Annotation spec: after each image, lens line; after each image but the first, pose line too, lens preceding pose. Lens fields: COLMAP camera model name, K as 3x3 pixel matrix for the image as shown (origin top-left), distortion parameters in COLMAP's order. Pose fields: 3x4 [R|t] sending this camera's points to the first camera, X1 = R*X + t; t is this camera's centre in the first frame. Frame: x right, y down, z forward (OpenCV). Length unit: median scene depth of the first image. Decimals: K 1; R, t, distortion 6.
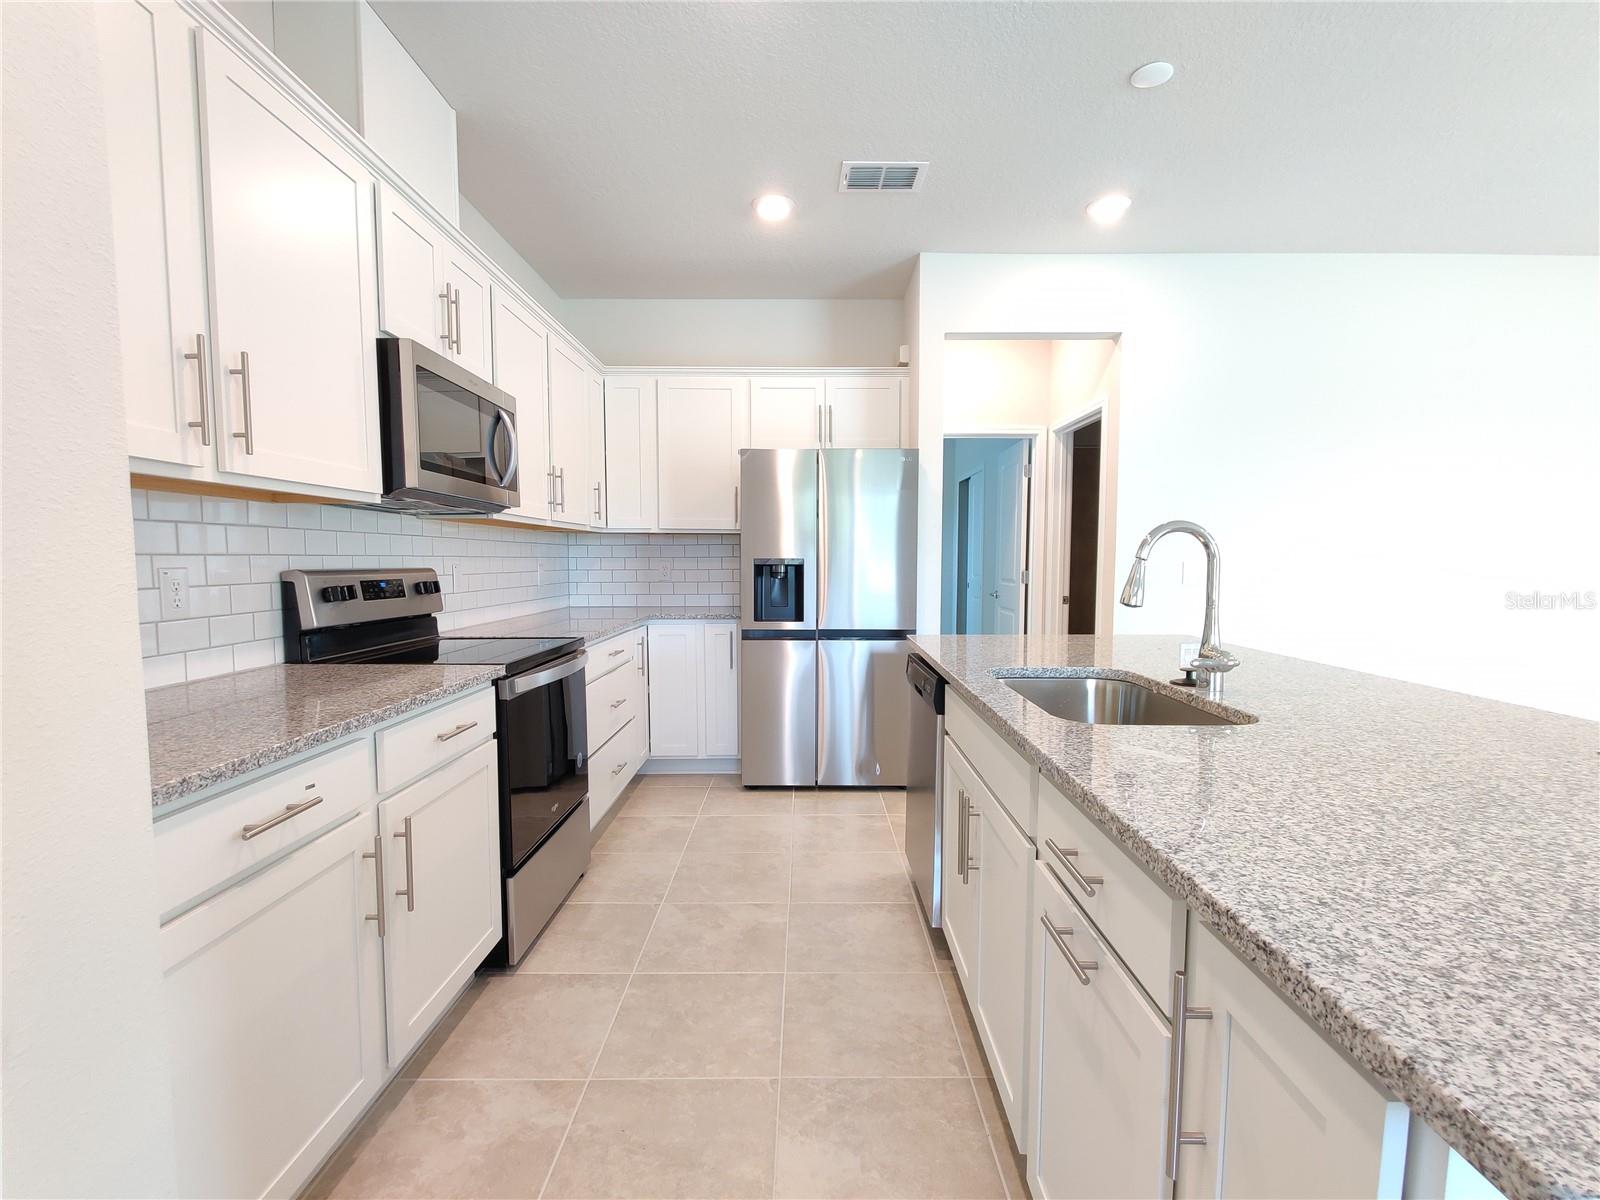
lens RADIAL K [[741.5, 0, 803.2], [0, 741.5, 608.2], [0, 0, 1]] dist [0.003213, -0.004731]
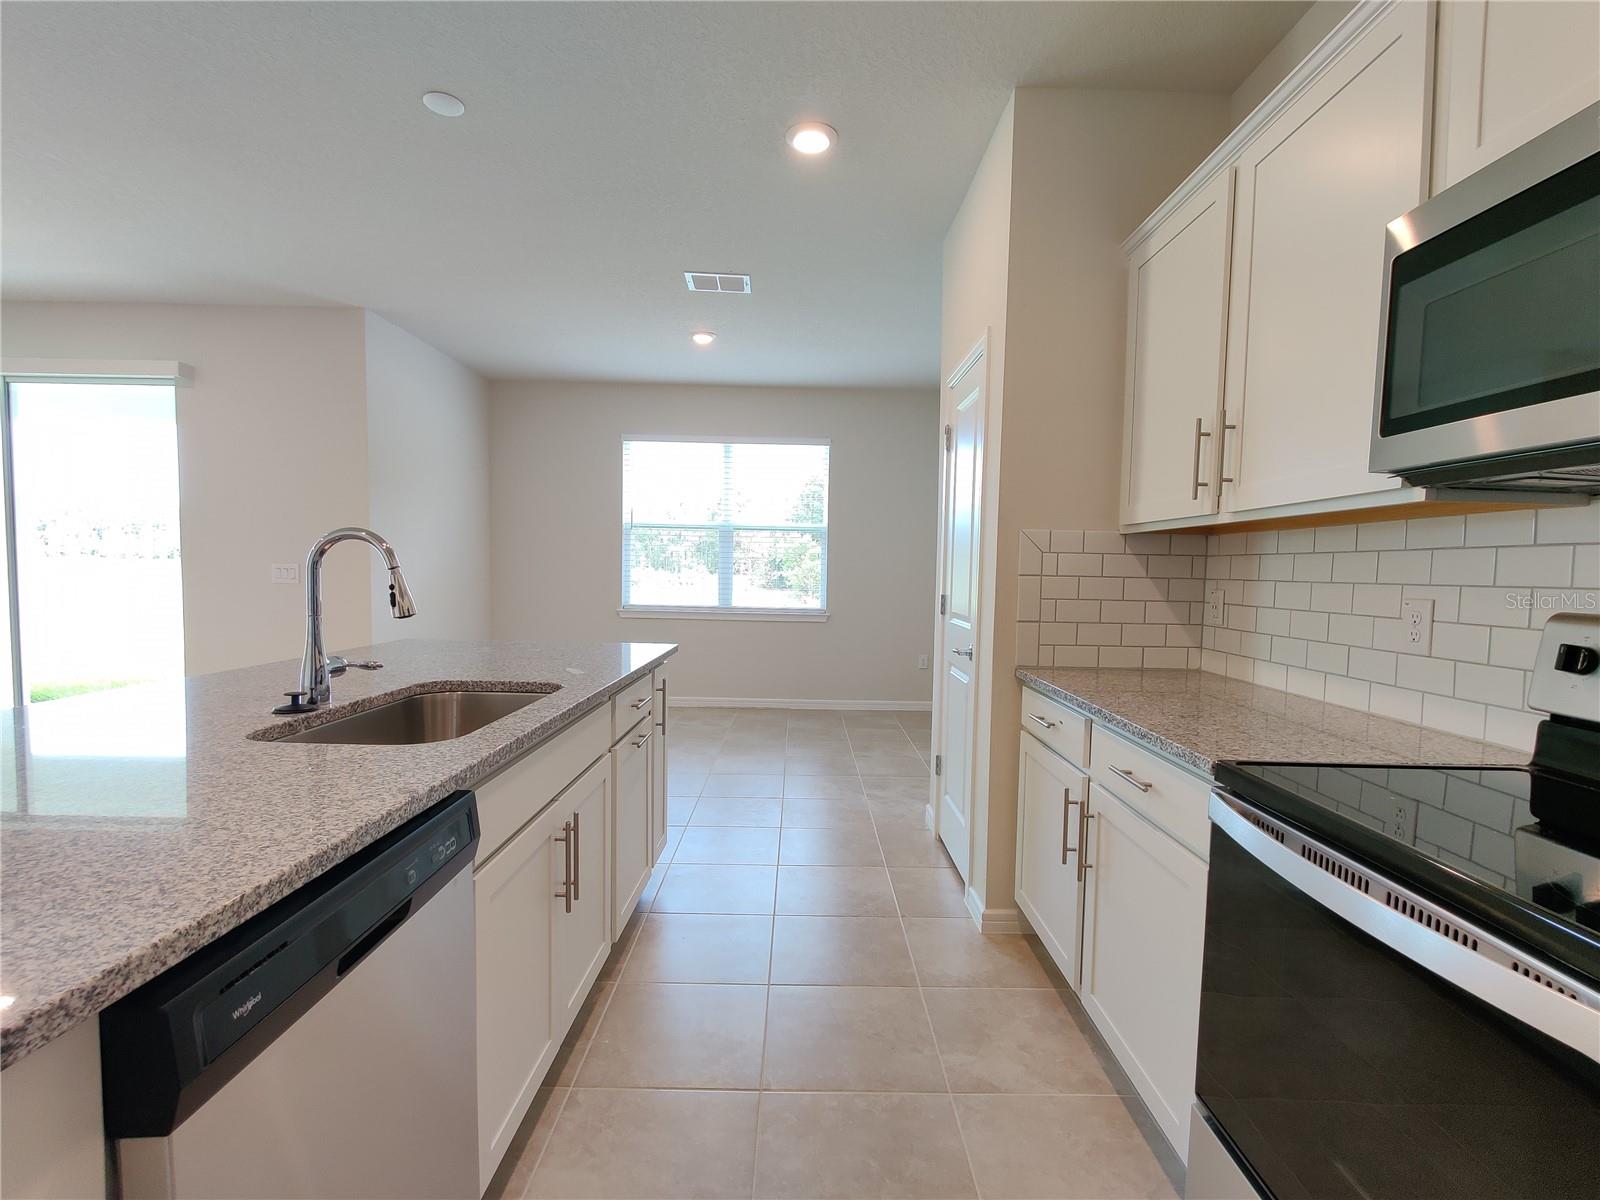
lens RADIAL K [[741.5, 0, 803.2], [0, 741.5, 608.2], [0, 0, 1]] dist [0.003213, -0.004731]
pose [[-0.999733, -0.022973, 0.002322, -0.074844], [-0.022516, 0.992238, 0.122296, -0.136293], [-0.005113, 0.122211, -0.992491, 1.889288]]
